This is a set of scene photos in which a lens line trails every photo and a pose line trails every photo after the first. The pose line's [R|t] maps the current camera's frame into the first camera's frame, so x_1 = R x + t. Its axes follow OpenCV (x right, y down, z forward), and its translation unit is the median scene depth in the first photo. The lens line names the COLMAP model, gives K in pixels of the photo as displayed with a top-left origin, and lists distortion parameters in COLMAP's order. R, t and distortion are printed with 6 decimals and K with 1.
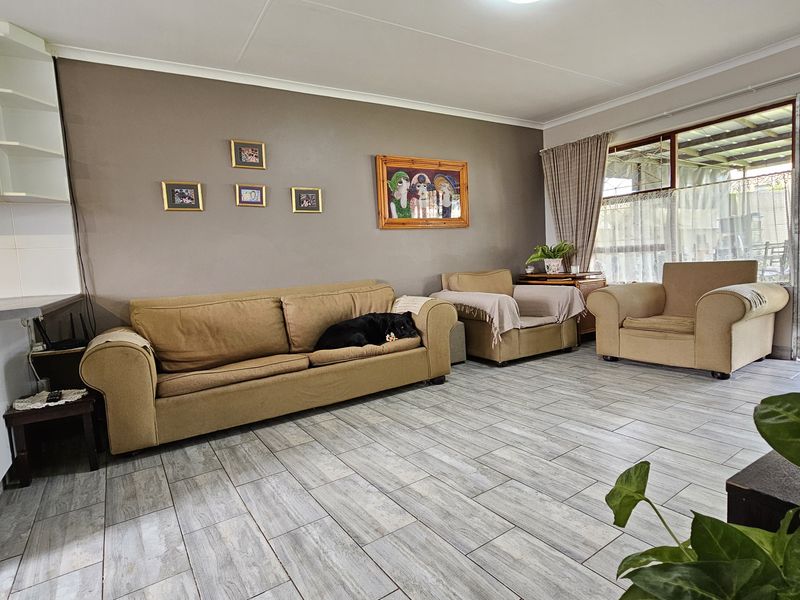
lens RADIAL K [[433.2, 0, 406.0], [0, 433.2, 298.5], [0, 0, 1]] dist [-0.000522, -0.001480]
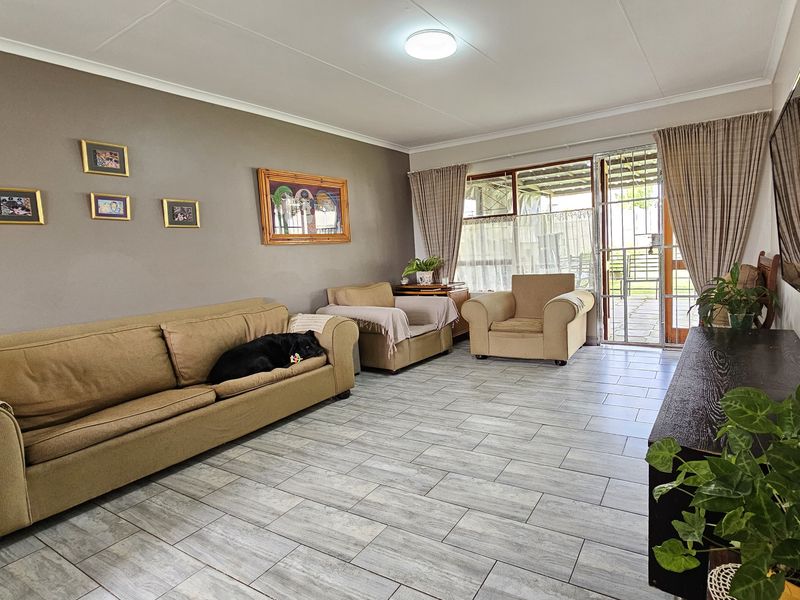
lens RADIAL K [[433.2, 0, 441.3], [0, 433.2, 297.5], [0, 0, 1]] dist [-0.000522, -0.001480]
pose [[0.903556, -0.039427, 0.426653, -0.149782], [0.042135, 0.999107, 0.003094, -0.038018], [-0.426394, 0.015181, 0.904410, -0.041556]]
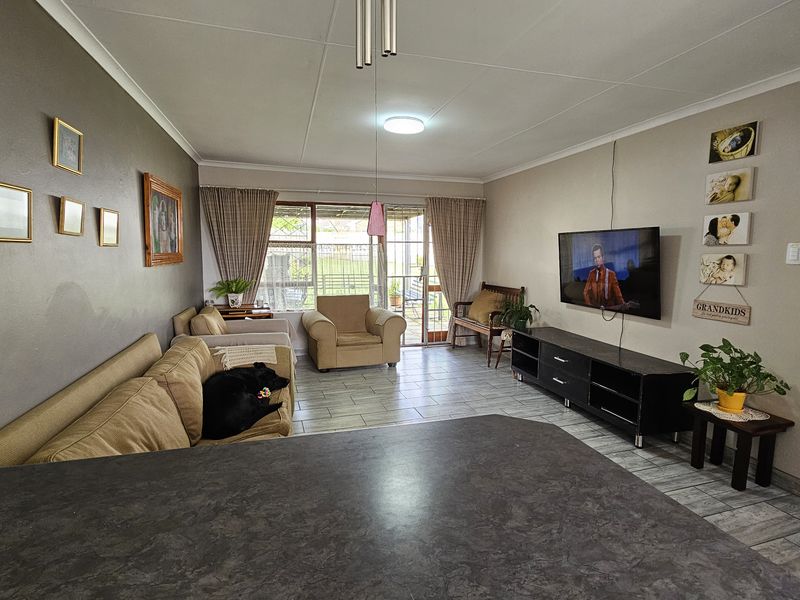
lens RADIAL K [[433.2, 0, 400.8], [0, 433.2, 297.8], [0, 0, 1]] dist [-0.000522, -0.001480]
pose [[0.282928, -0.042905, 0.958181, -0.841720], [0.062068, 0.997724, 0.026348, -0.121890], [-0.957131, 0.052017, 0.284947, 0.435743]]
